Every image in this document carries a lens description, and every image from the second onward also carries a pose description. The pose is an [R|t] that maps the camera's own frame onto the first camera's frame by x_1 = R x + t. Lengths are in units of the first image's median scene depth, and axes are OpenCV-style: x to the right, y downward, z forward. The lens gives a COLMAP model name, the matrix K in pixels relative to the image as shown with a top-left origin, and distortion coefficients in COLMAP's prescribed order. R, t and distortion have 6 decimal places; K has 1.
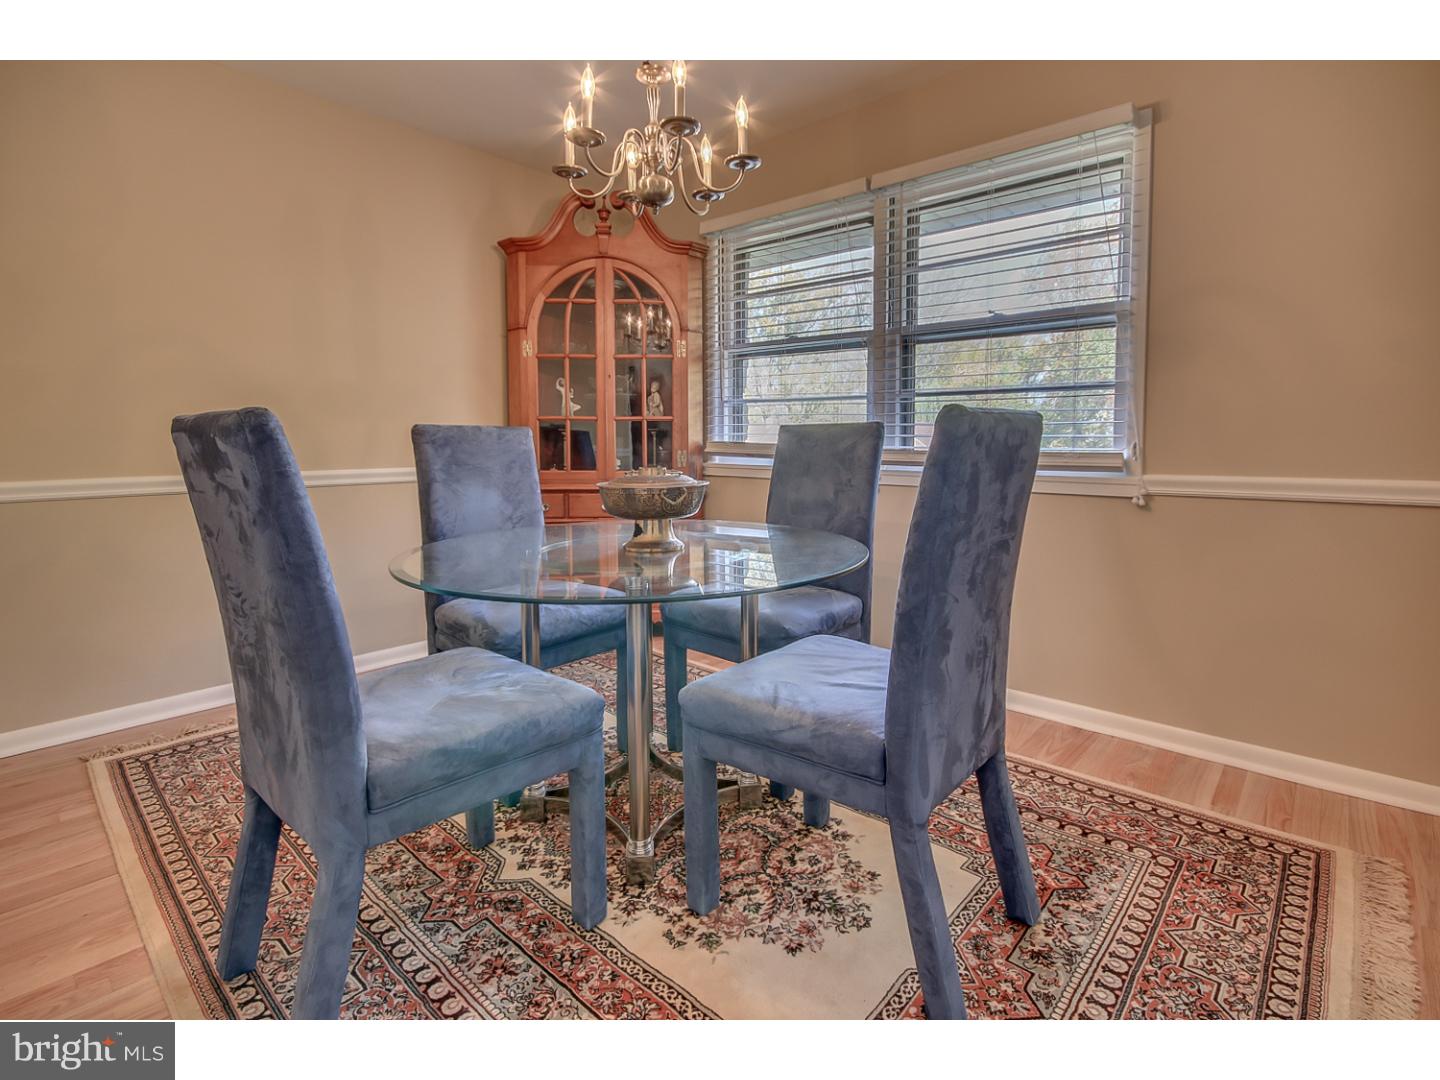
lens RADIAL K [[697.1, 0, 713.9], [0, 697.1, 477.3], [0, 0, 1]] dist [-0.009426, -0.002854]
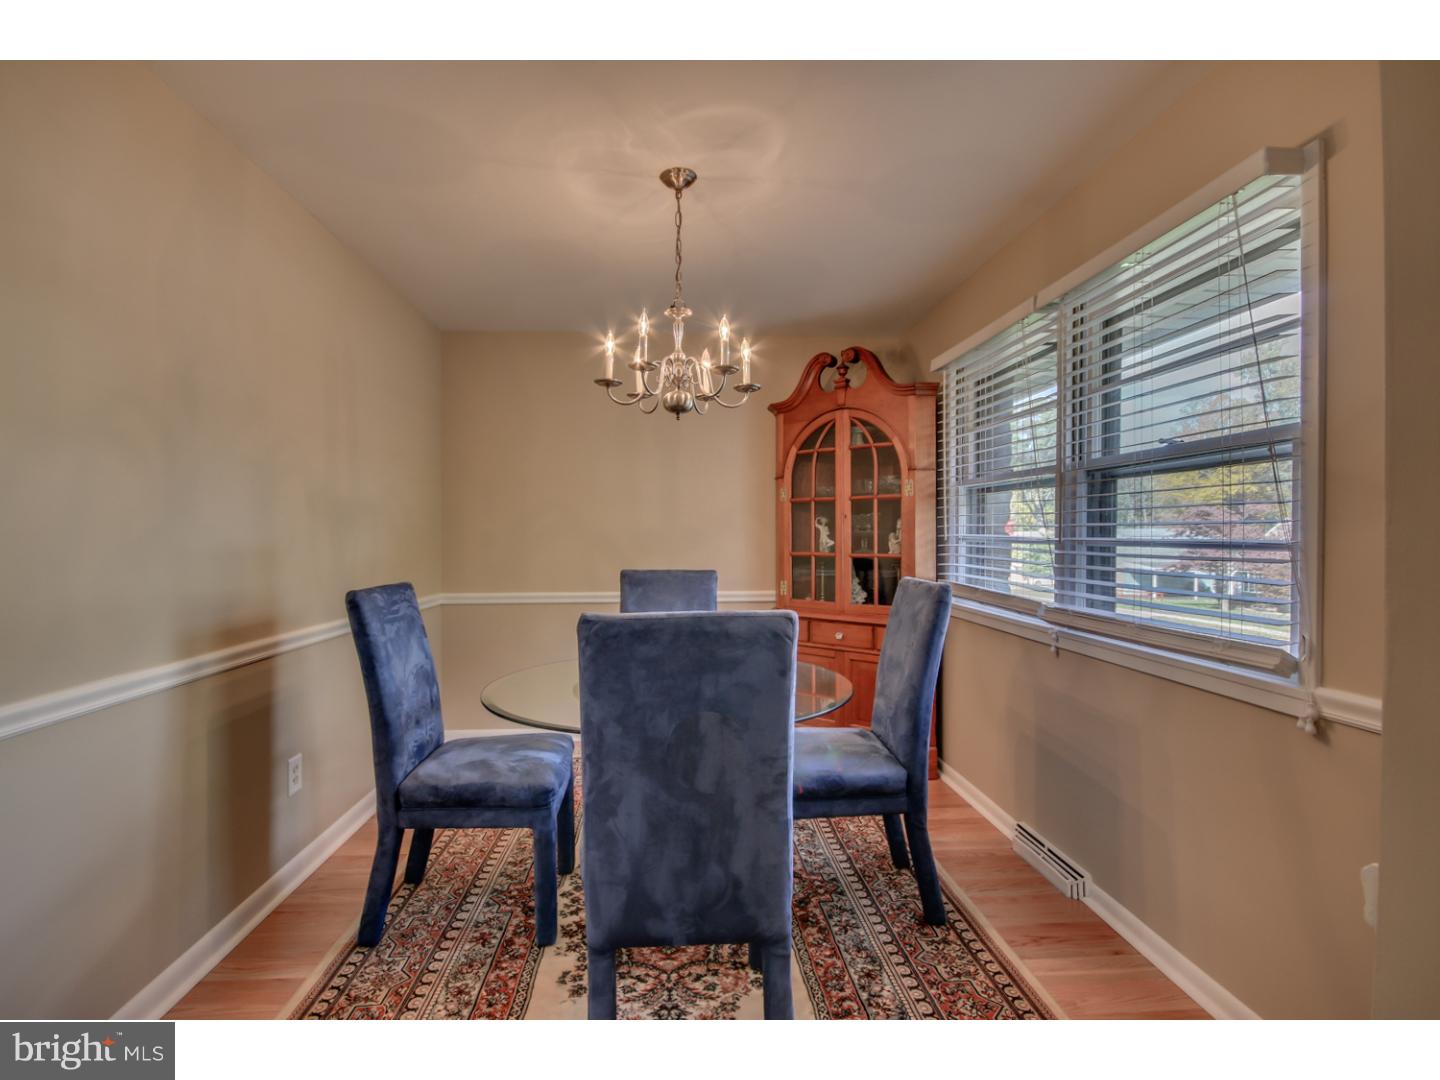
lens RADIAL K [[697.1, 0, 717.6], [0, 697.1, 534.3], [0, 0, 1]] dist [-0.009426, -0.002854]
pose [[0.700579, 0.003587, -0.713566, 0.667881], [-0.036501, 0.998858, -0.030815, -0.103470], [0.712641, 0.047634, 0.699910, 0.129389]]
